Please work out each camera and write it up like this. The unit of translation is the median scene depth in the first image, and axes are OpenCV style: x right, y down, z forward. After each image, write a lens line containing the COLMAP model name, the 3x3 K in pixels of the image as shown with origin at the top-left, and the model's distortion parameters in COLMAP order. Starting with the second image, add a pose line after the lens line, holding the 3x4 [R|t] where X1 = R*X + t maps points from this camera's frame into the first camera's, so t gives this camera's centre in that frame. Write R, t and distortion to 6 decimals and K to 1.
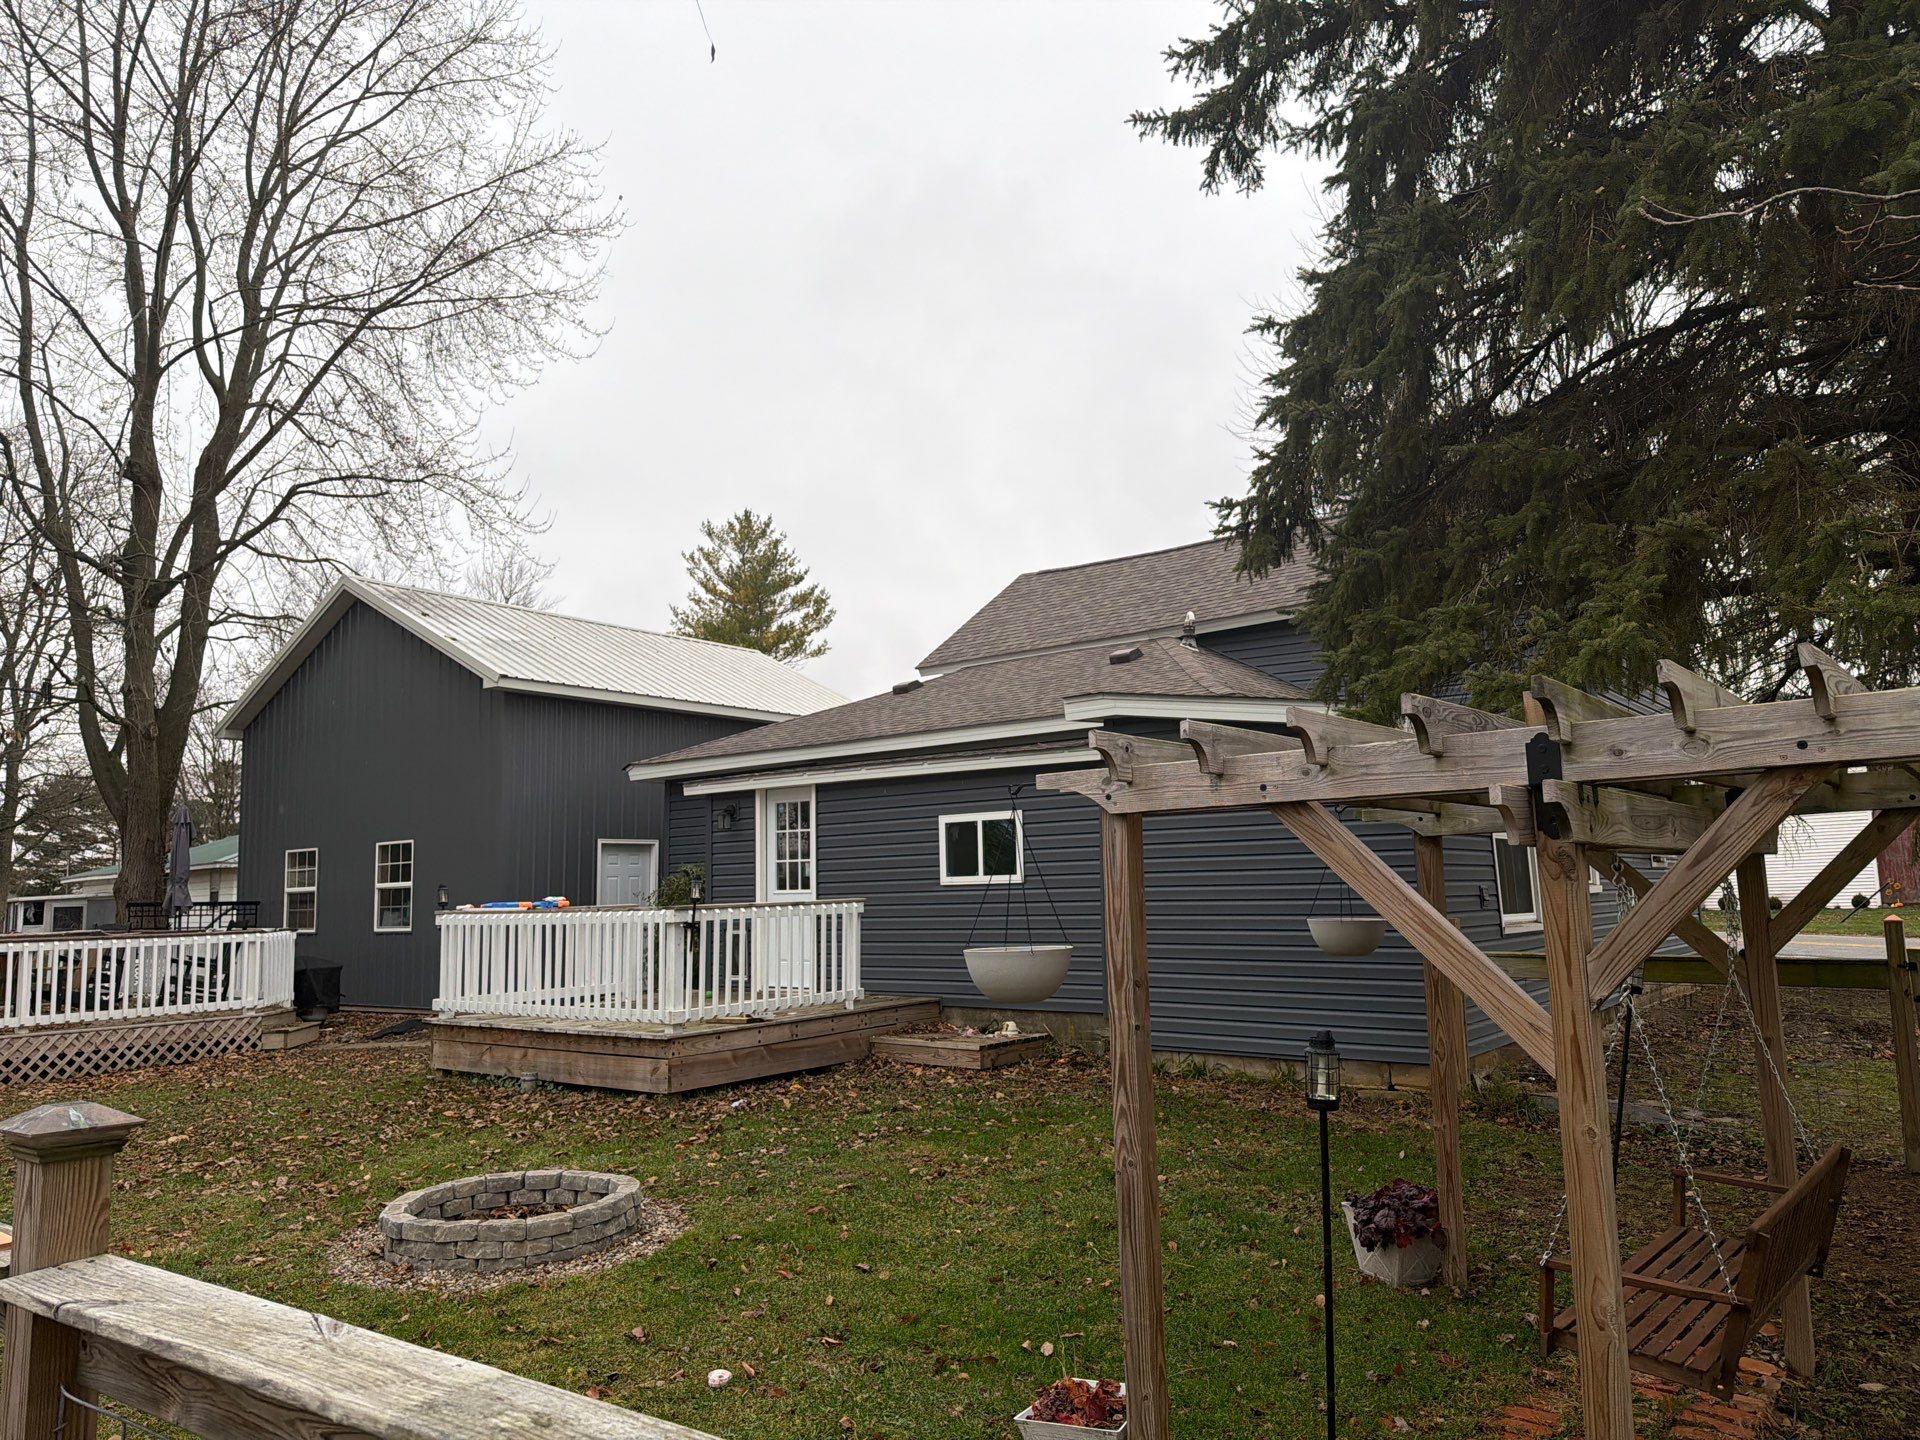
lens RADIAL K [[1328.5, 0, 960.3], [0, 1328.5, 725.6], [0, 0, 1]] dist [0.126725, -0.194159]
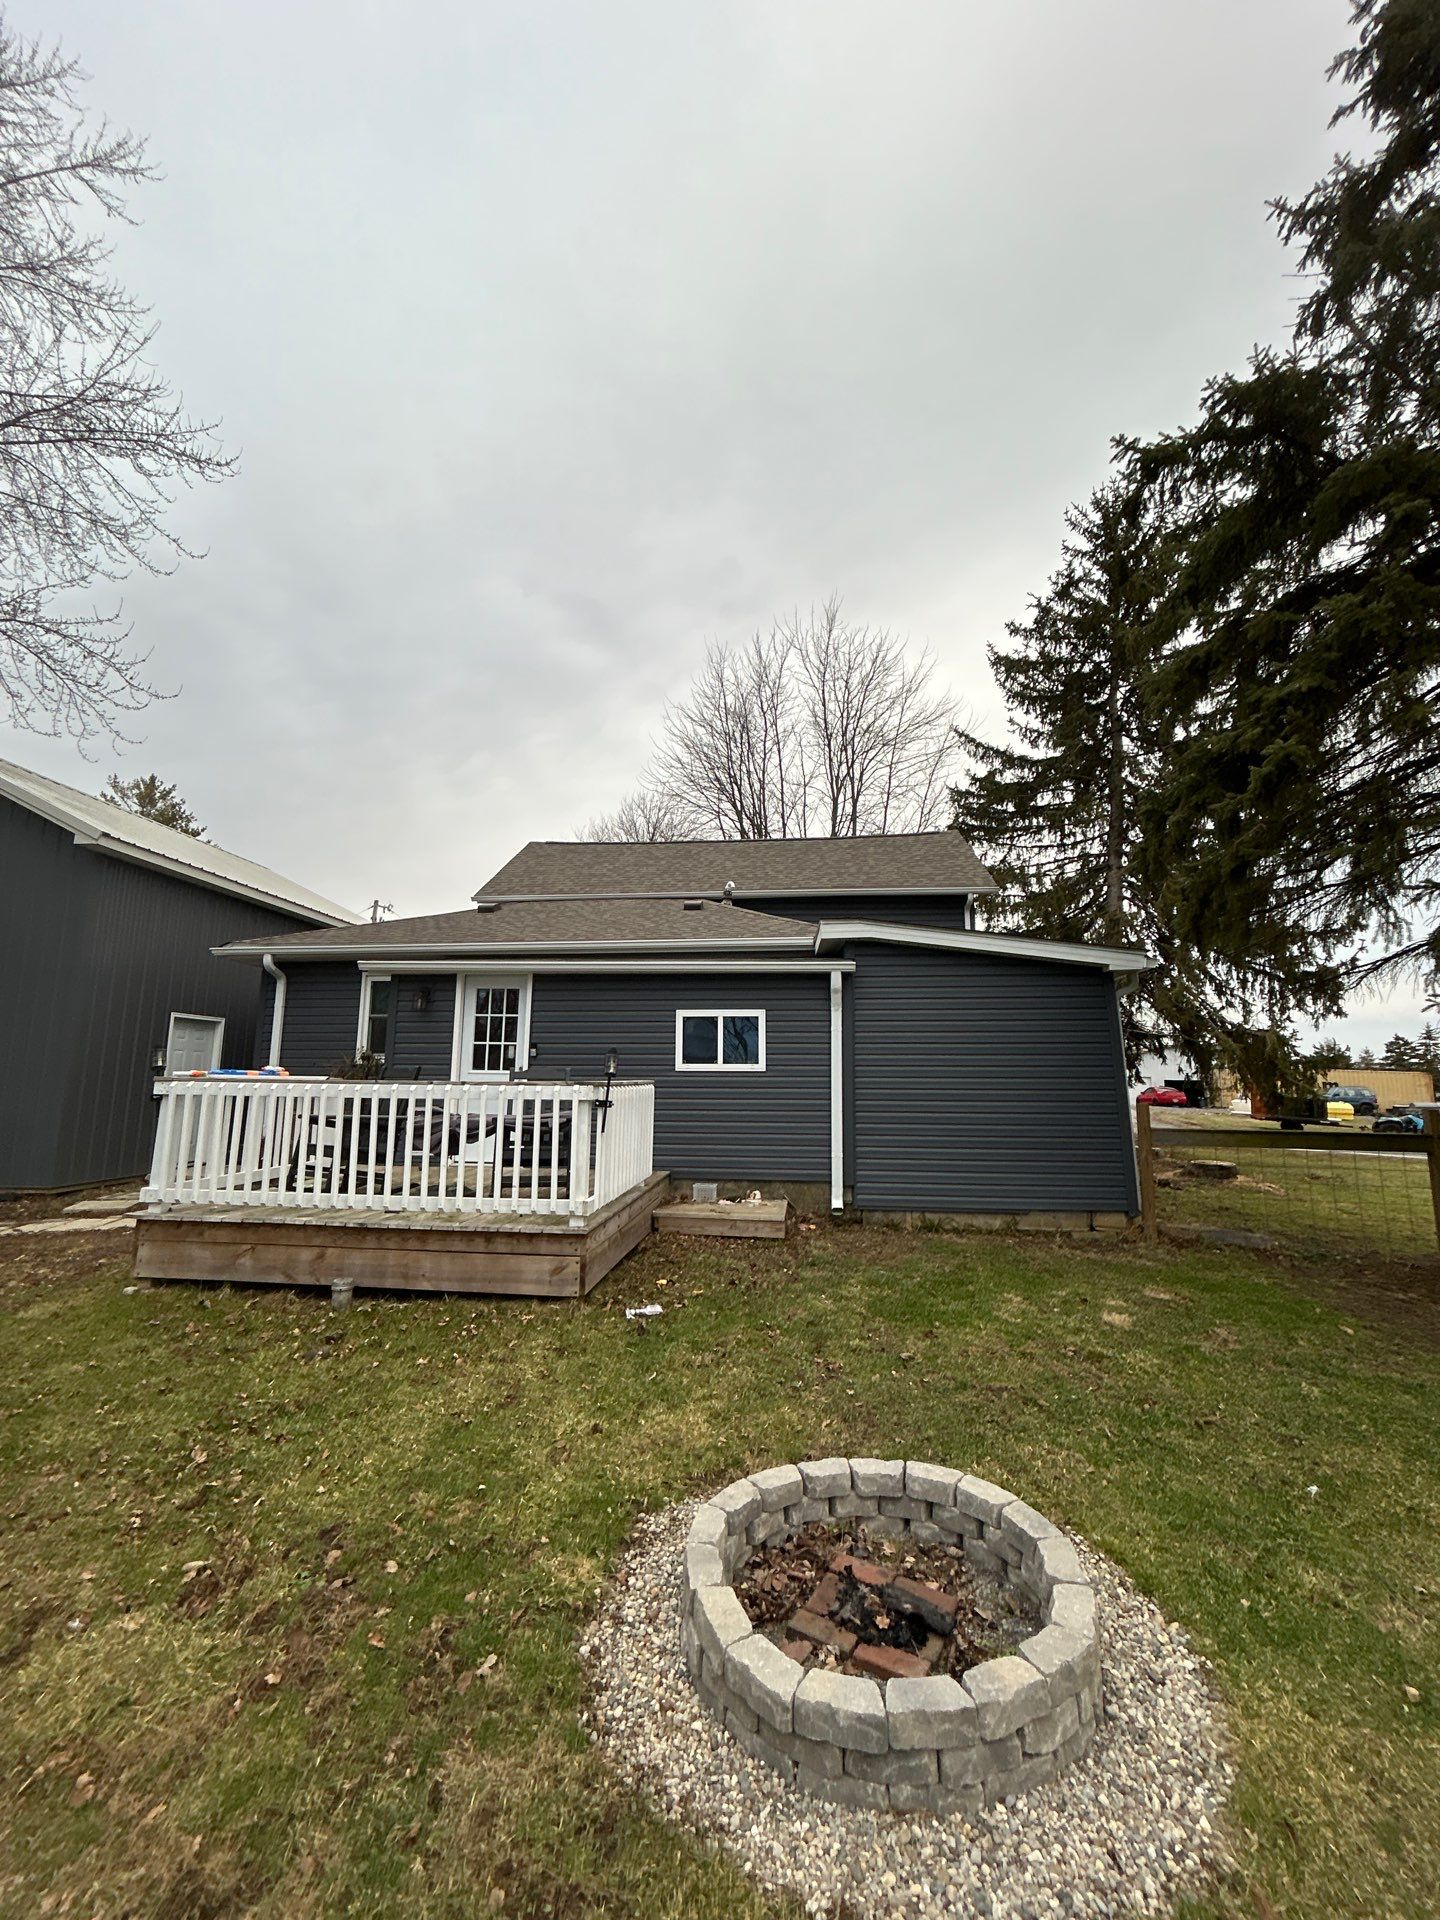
lens RADIAL K [[777.7, 0, 719.9], [0, 777.7, 957.3], [0, 0, 1]] dist [0.001138, -0.000045]
pose [[0.848256, 0.113097, 0.517370, -0.300860], [-0.092434, 0.993553, -0.065639, 0.056892], [-0.521458, 0.007856, 0.853241, 0.368922]]
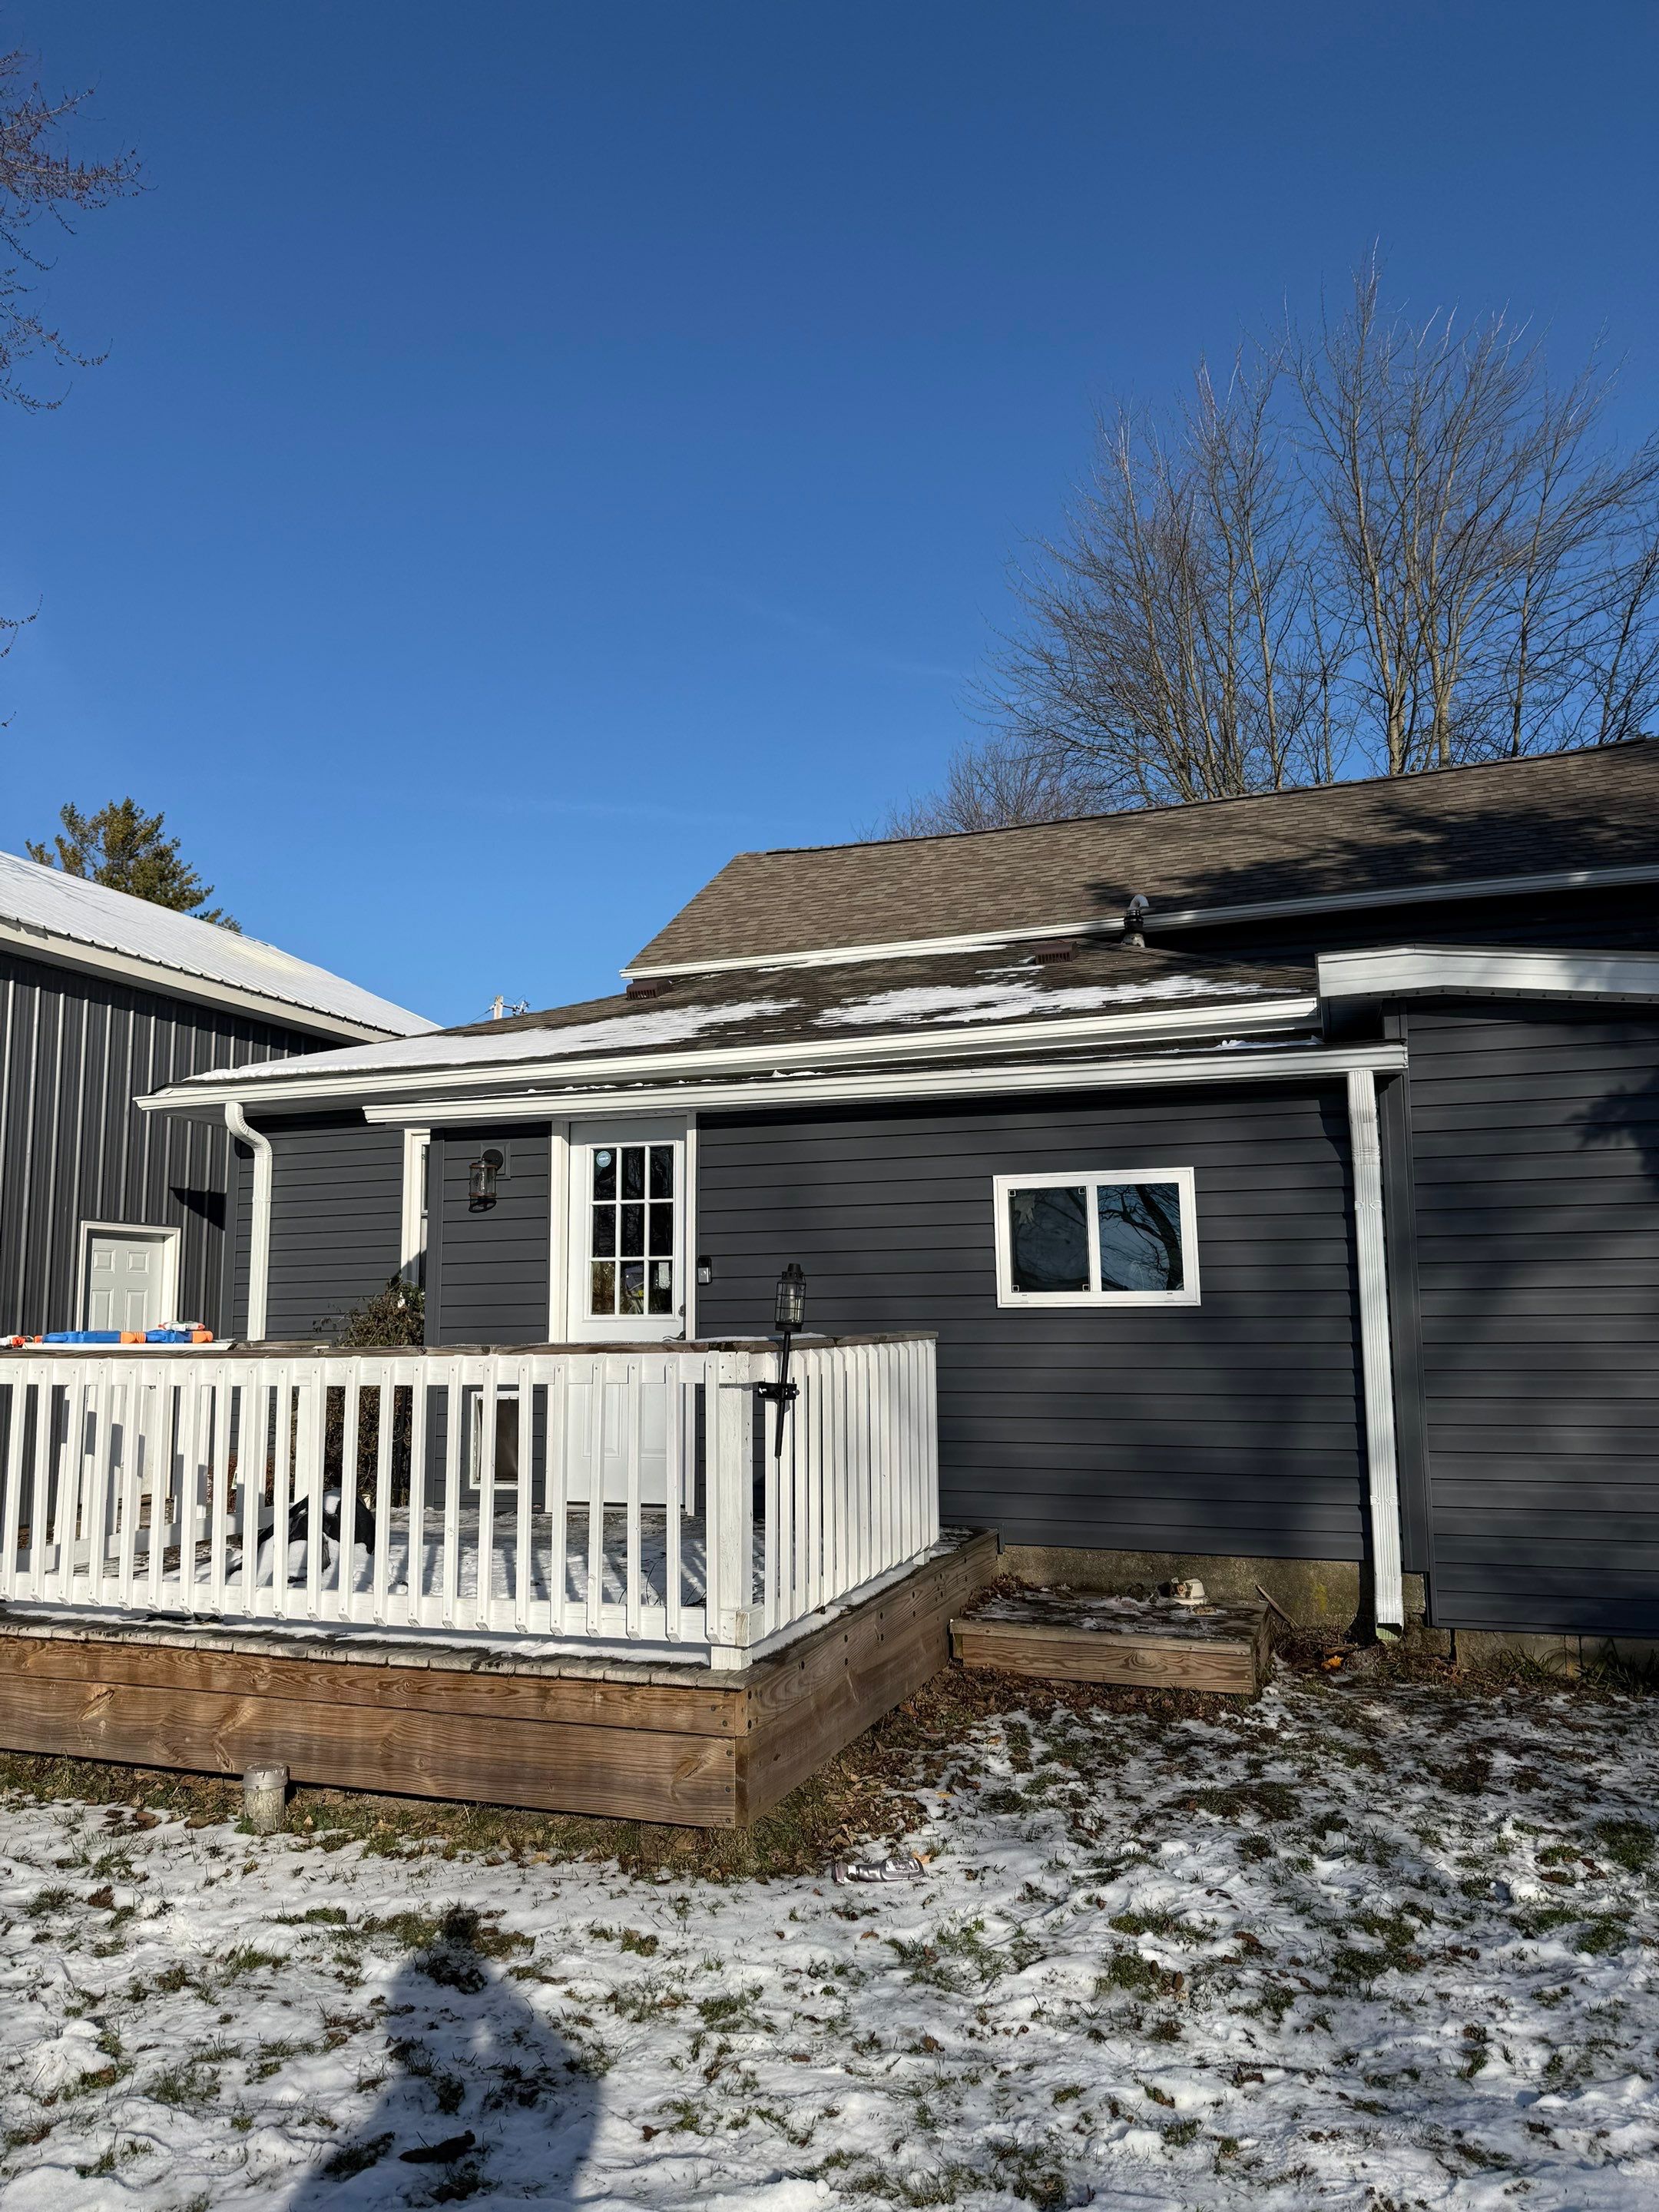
lens RADIAL K [[1530.5, 0, 829.5], [0, 1530.5, 1106.0], [0, 0, 1]] dist [0.126725, -0.194159]
pose [[0.948189, 0.056164, 0.312703, -0.241555], [-0.049286, 0.998338, -0.029861, 0.055405], [-0.313860, 0.012902, 0.949382, 0.399769]]
